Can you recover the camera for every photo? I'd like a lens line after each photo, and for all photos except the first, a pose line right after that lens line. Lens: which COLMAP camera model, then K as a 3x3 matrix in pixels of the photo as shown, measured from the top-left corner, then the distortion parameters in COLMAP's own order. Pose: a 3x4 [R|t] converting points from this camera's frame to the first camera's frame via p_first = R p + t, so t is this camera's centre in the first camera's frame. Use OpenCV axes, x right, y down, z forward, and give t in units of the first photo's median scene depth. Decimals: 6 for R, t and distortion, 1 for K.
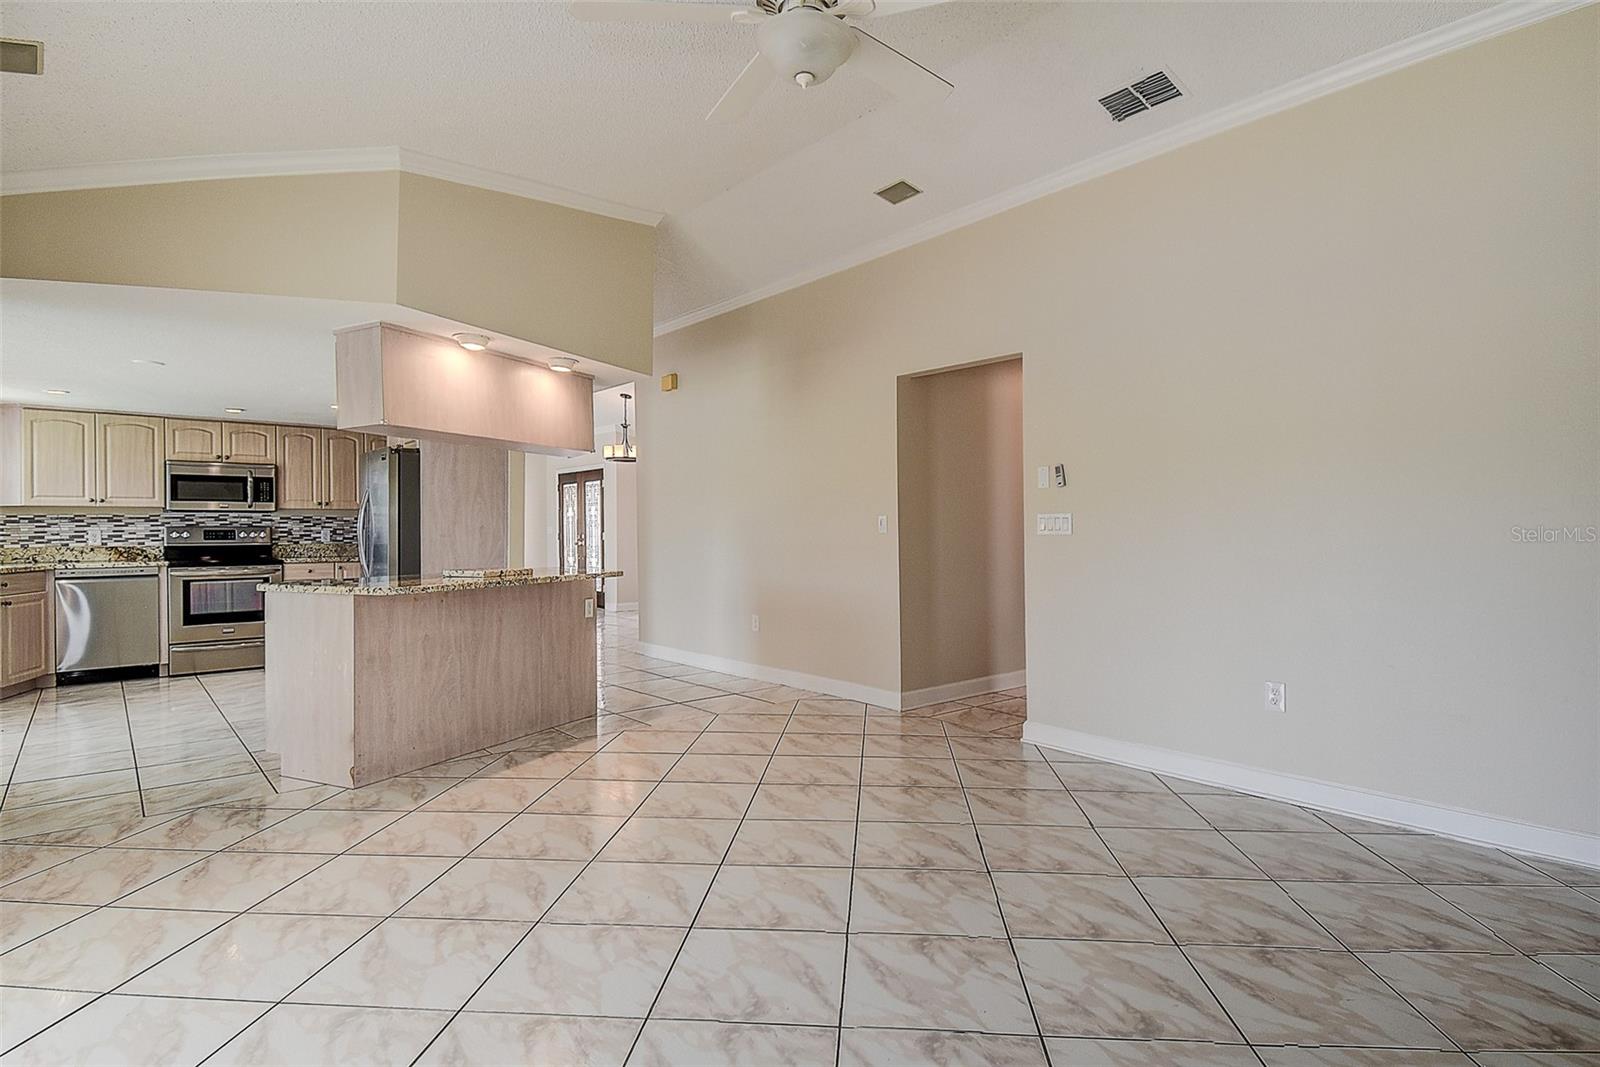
lens RADIAL K [[833.5, 0, 809.5], [0, 833.5, 534.2], [0, 0, 1]] dist [0.041130, -0.028915]
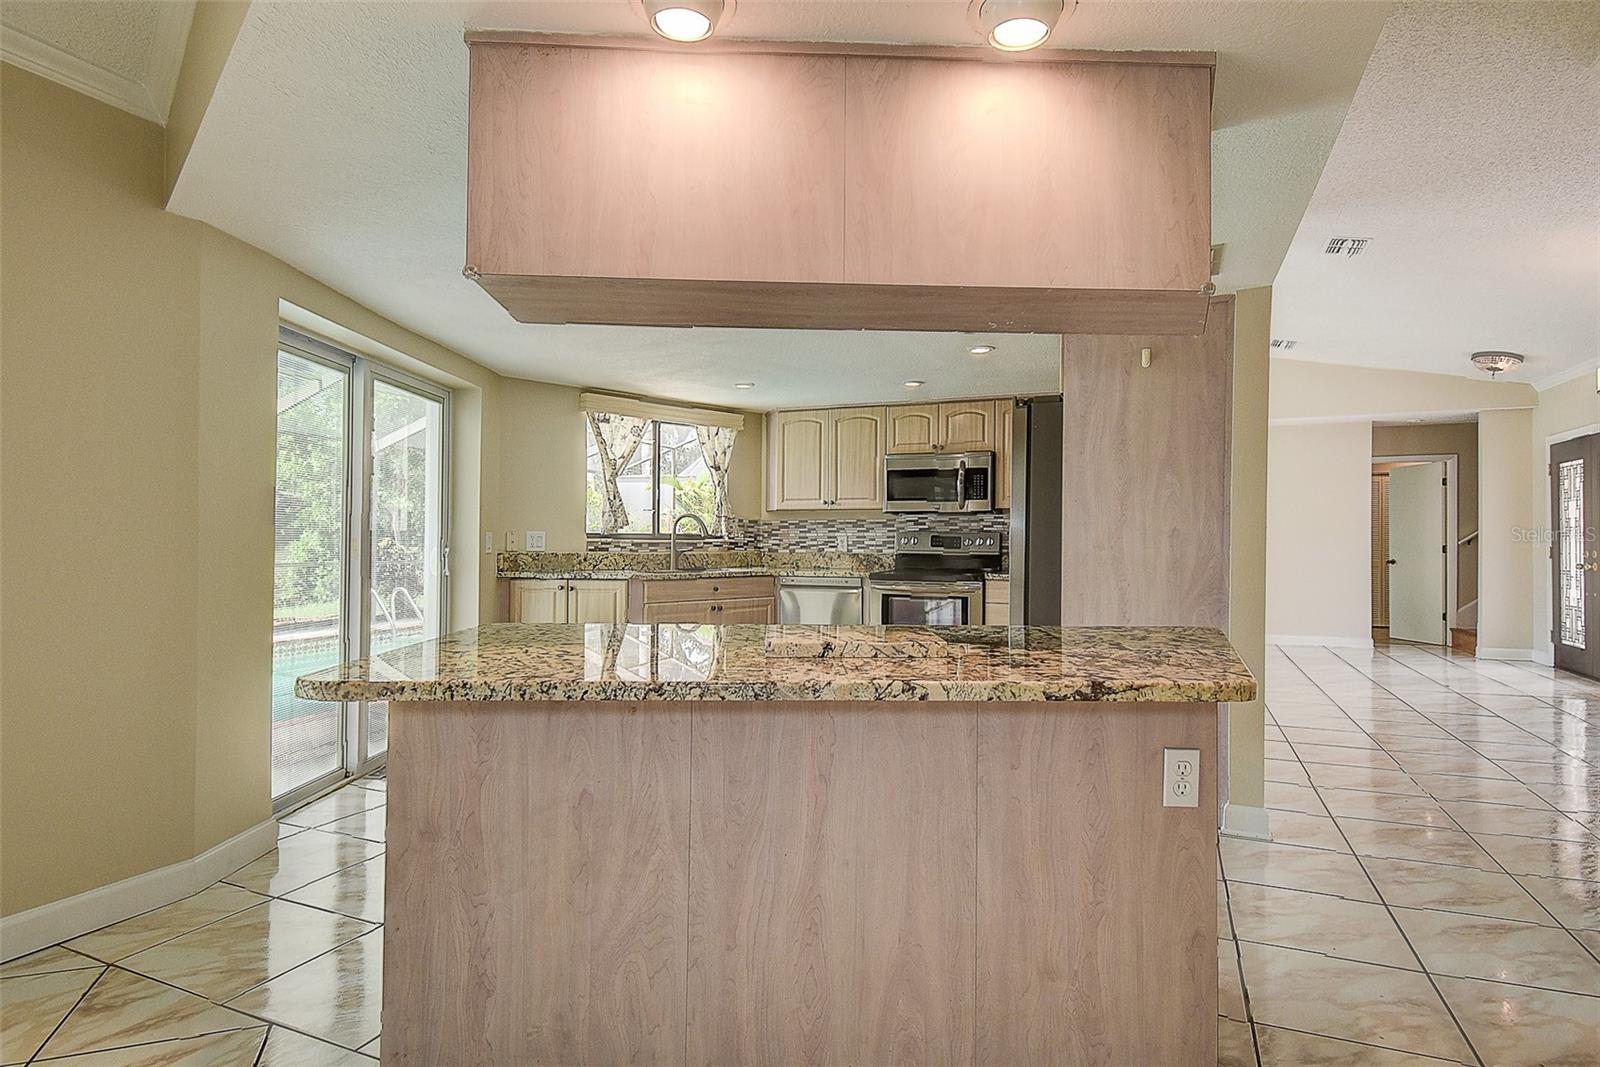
lens RADIAL K [[833.5, 0, 809.5], [0, 833.5, 534.2], [0, 0, 1]] dist [0.041130, -0.028915]
pose [[0.451742, 0.001525, -0.892147, -0.030954], [-0.013903, 0.999889, -0.005330, -0.000904], [0.892040, 0.014812, 0.451713, 0.544109]]
